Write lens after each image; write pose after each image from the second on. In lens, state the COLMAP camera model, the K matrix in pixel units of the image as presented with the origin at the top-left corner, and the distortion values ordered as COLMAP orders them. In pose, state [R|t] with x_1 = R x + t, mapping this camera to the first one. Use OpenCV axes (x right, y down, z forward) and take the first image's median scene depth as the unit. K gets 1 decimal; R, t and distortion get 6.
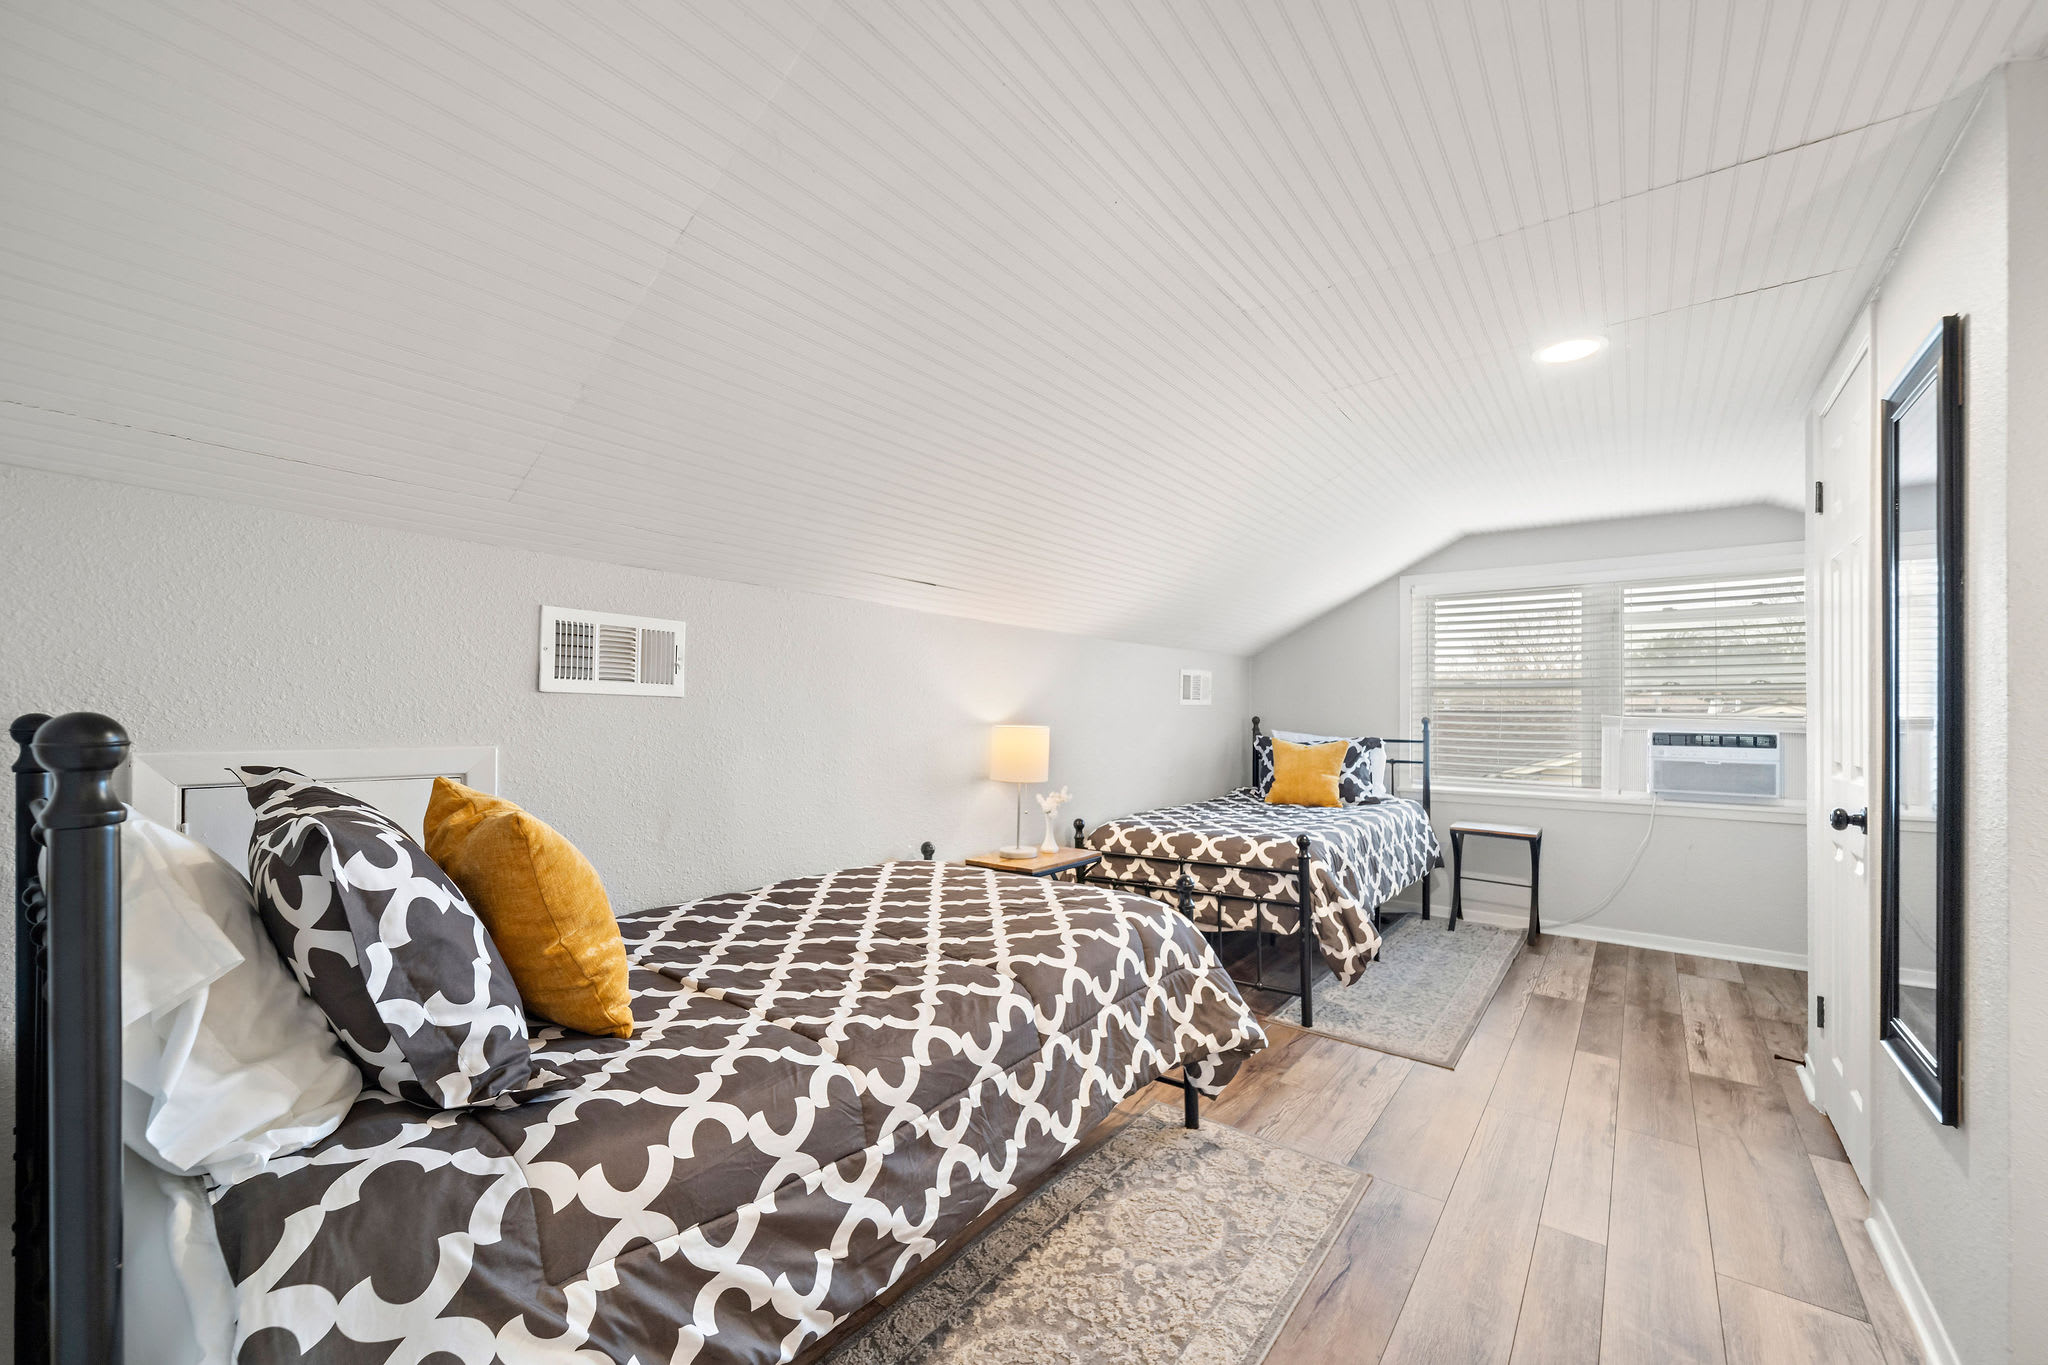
lens RADIAL K [[824.5, 0, 1023.1], [0, 824.5, 707.4], [0, 0, 1]] dist [-0.001057, -0.000120]
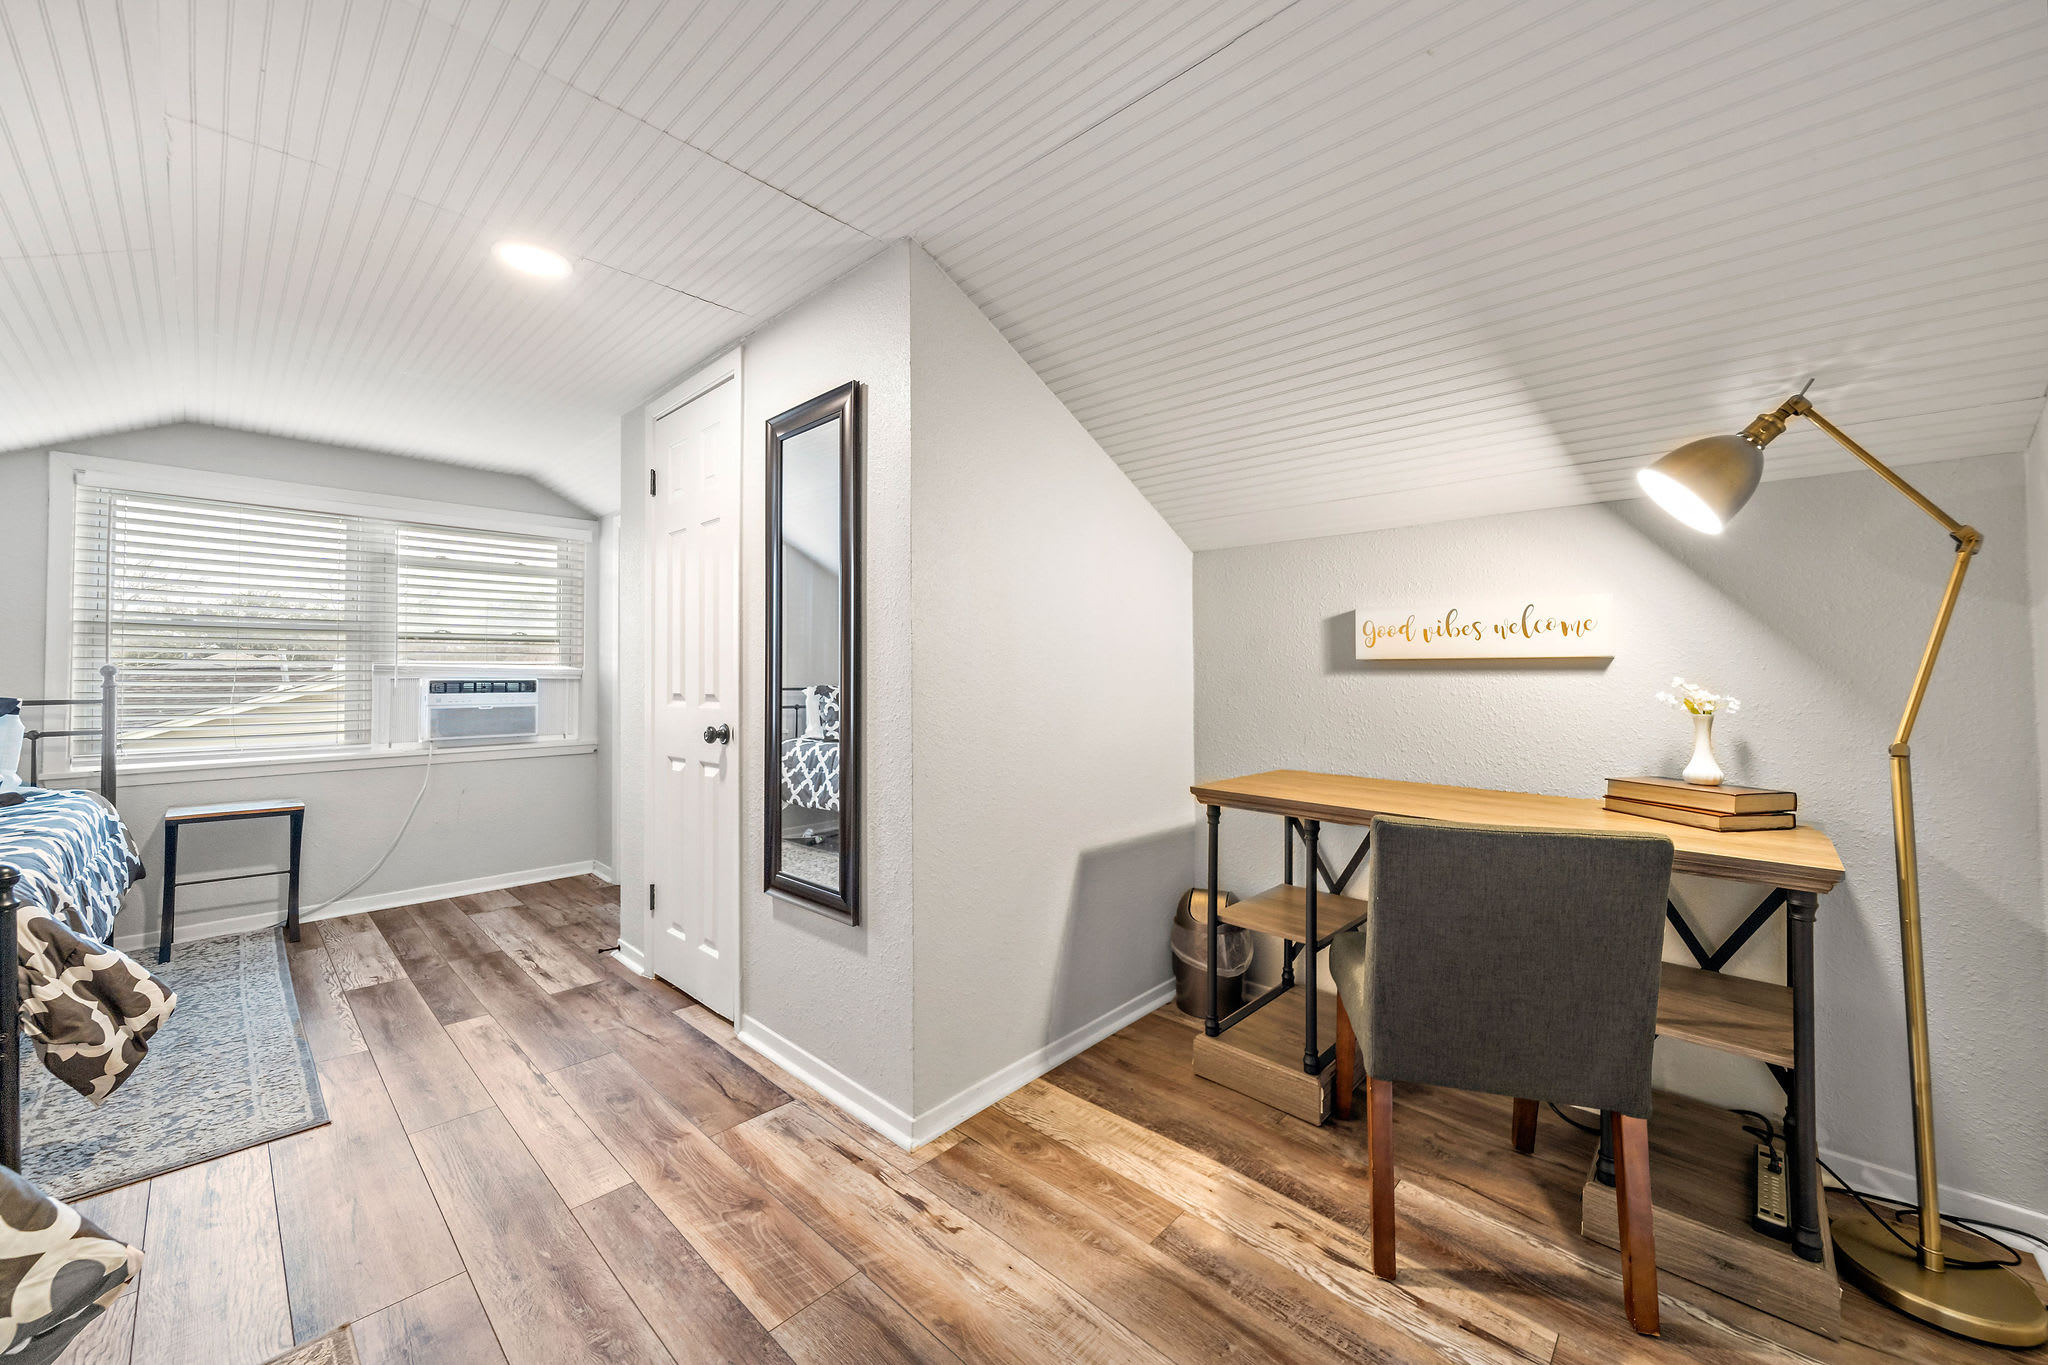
lens RADIAL K [[770.3, 0, 1028.4], [0, 770.3, 659.7], [0, 0, 1]] dist [-0.000237, -0.000136]
pose [[0.100176, 0.012495, 0.994891, -0.087885], [-0.000169, 0.999921, -0.012541, 0.018626], [-0.994970, 0.001088, 0.100171, 0.217018]]
